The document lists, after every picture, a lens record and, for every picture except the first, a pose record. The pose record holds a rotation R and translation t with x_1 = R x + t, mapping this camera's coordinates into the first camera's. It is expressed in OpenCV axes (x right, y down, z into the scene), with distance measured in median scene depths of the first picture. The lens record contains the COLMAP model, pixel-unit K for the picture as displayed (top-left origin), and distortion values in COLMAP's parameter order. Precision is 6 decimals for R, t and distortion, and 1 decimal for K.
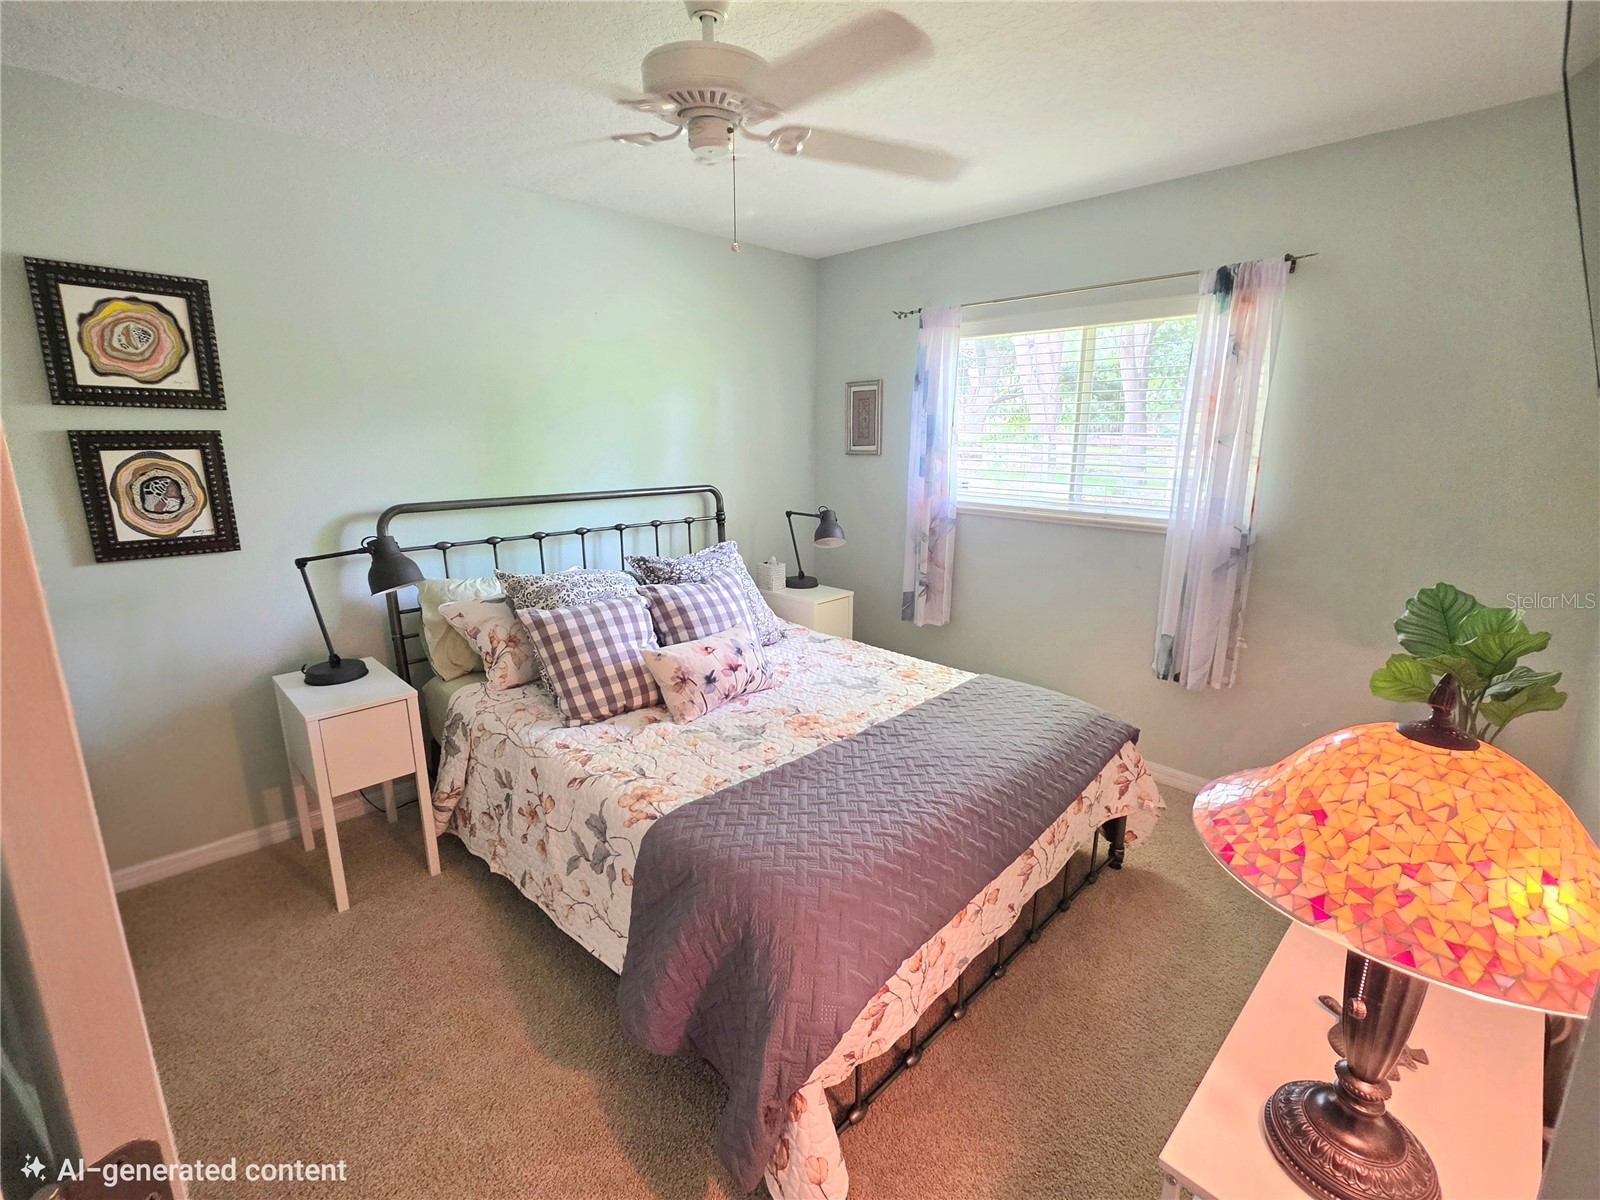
lens RADIAL K [[743.0, 0, 798.4], [0, 743.0, 604.2], [0, 0, 1]] dist [0.001569, -0.000095]
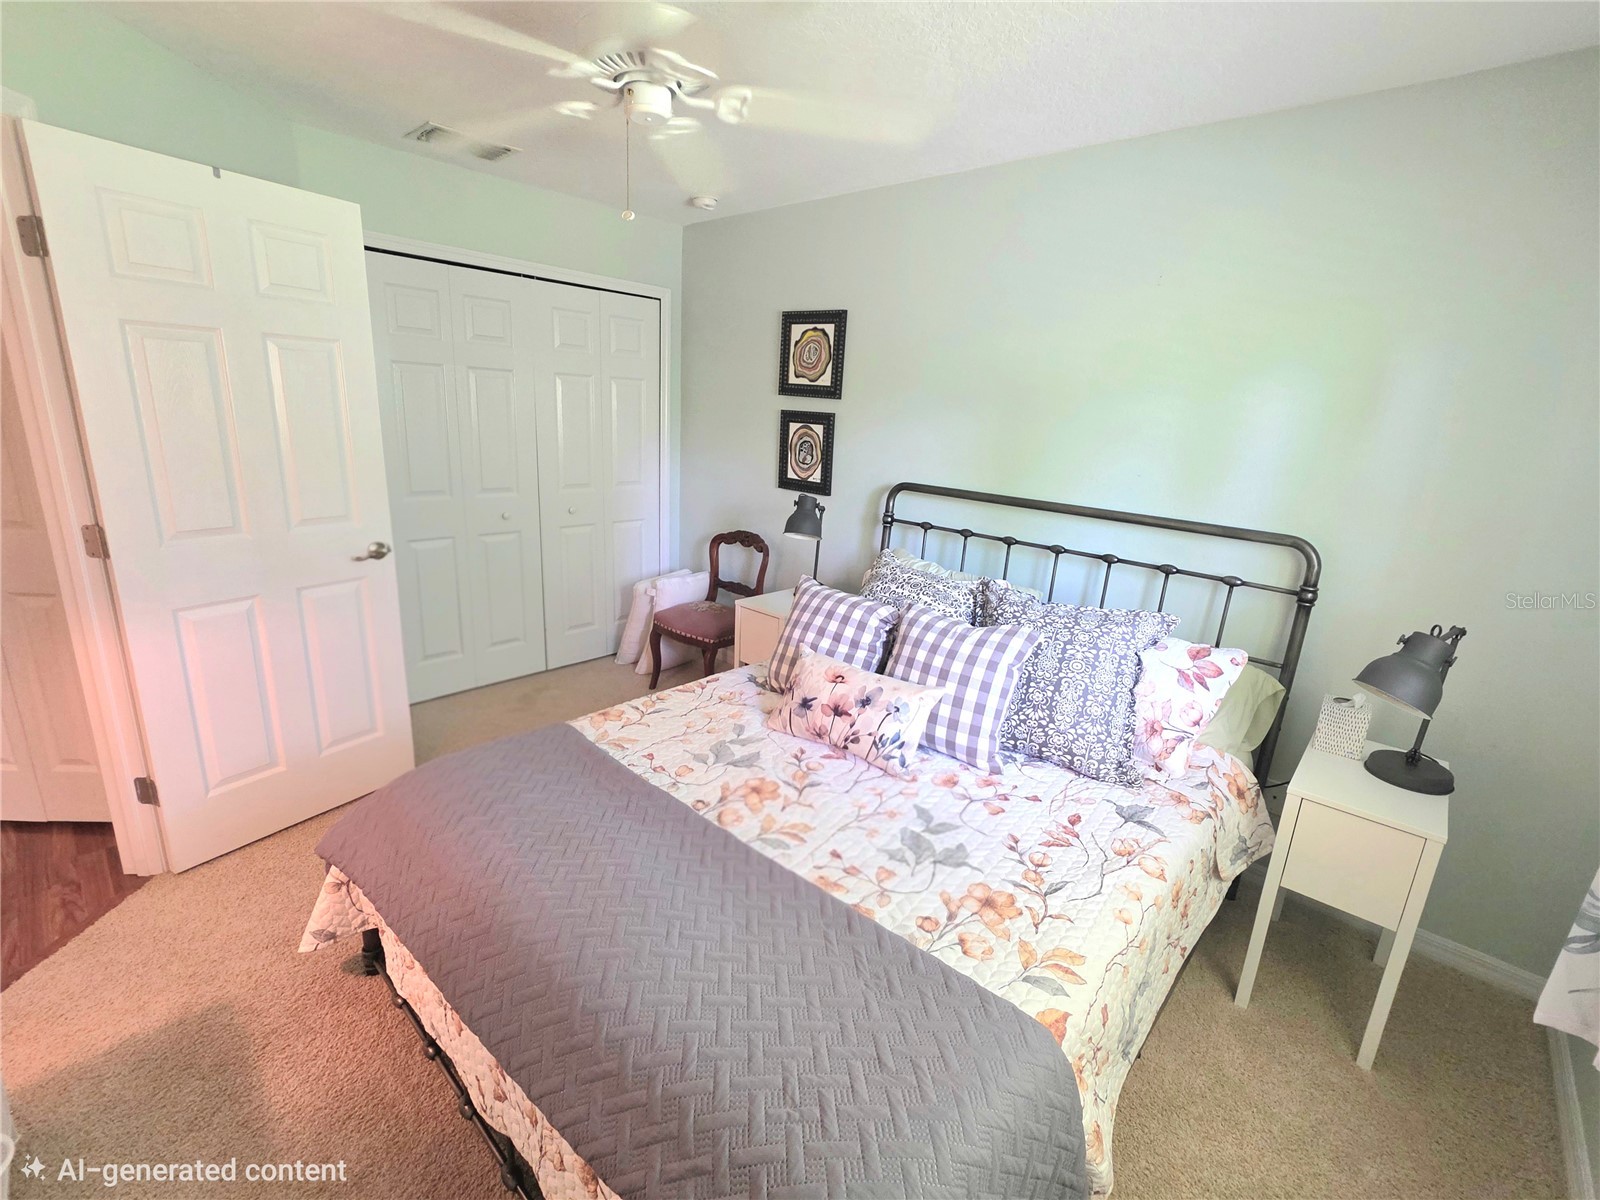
lens RADIAL K [[701.3, 0, 800.2], [0, 701.3, 592.0], [0, 0, 1]] dist [-0.001010, -0.000027]
pose [[0.056179, 0.254331, -0.965484, 0.643092], [-0.290374, 0.929373, 0.227923, -0.205639], [0.955263, 0.267547, 0.126062, 0.872531]]
